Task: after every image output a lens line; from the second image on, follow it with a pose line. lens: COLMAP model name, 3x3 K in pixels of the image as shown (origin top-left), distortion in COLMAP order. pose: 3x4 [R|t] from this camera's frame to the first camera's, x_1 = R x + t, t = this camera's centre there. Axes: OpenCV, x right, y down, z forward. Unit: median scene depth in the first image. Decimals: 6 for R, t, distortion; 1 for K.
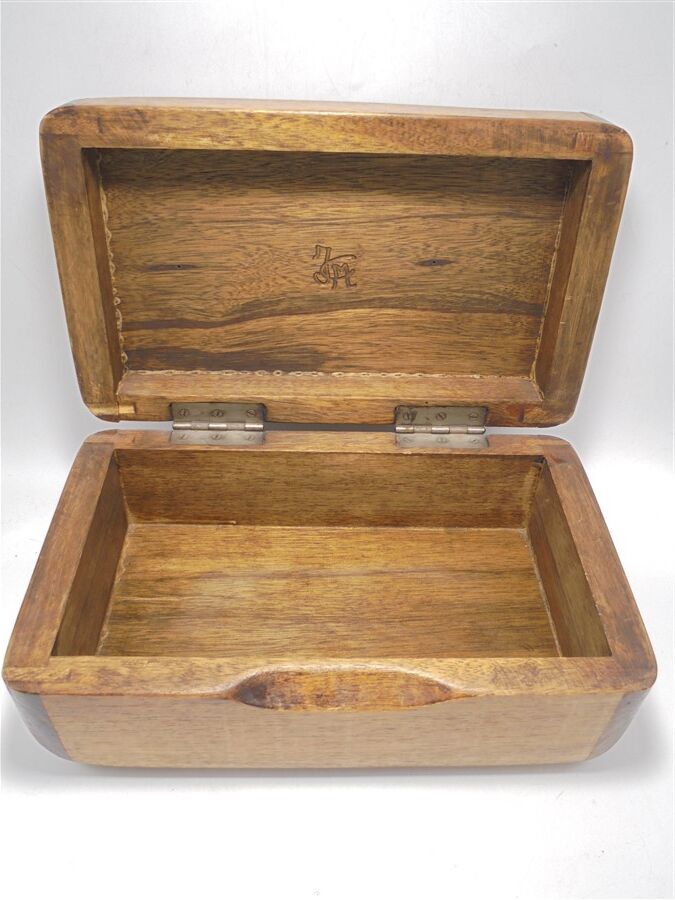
lens RADIAL K [[772.3, 0, 337.5], [0, 772.3, 450.0], [0, 0, 1]] dist [-0.110725, 0.007570]
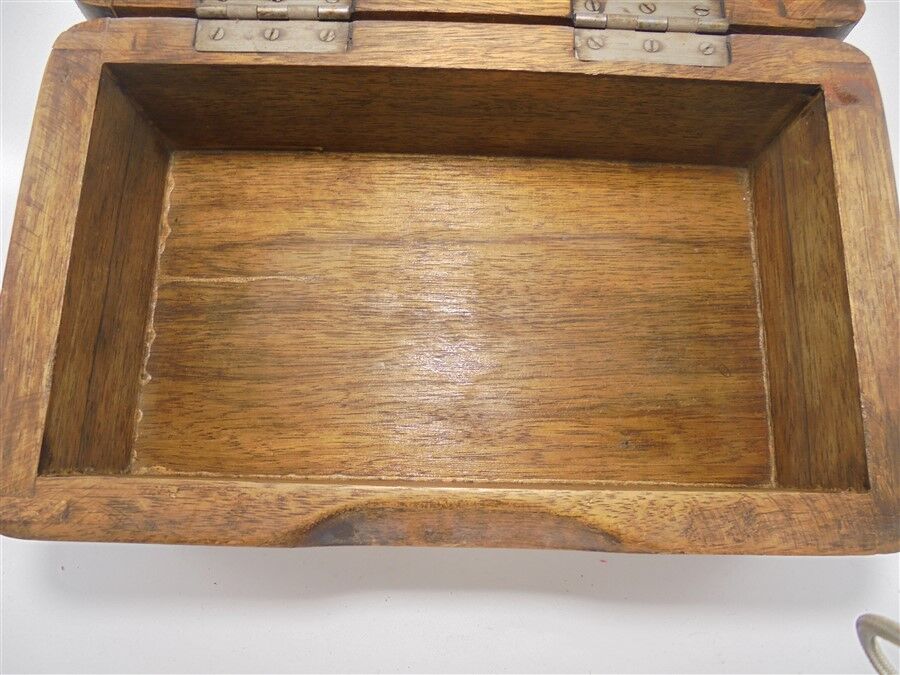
lens RADIAL K [[675.6, 0, 445.7], [0, 675.6, 339.1], [0, 0, 1]] dist [-0.116312, 0.095848]
pose [[0.998657, 0.035780, -0.037464, 0.005778], [-0.005820, 0.796081, 0.605161, -0.150768], [0.051478, -0.604131, 0.795221, 0.502952]]
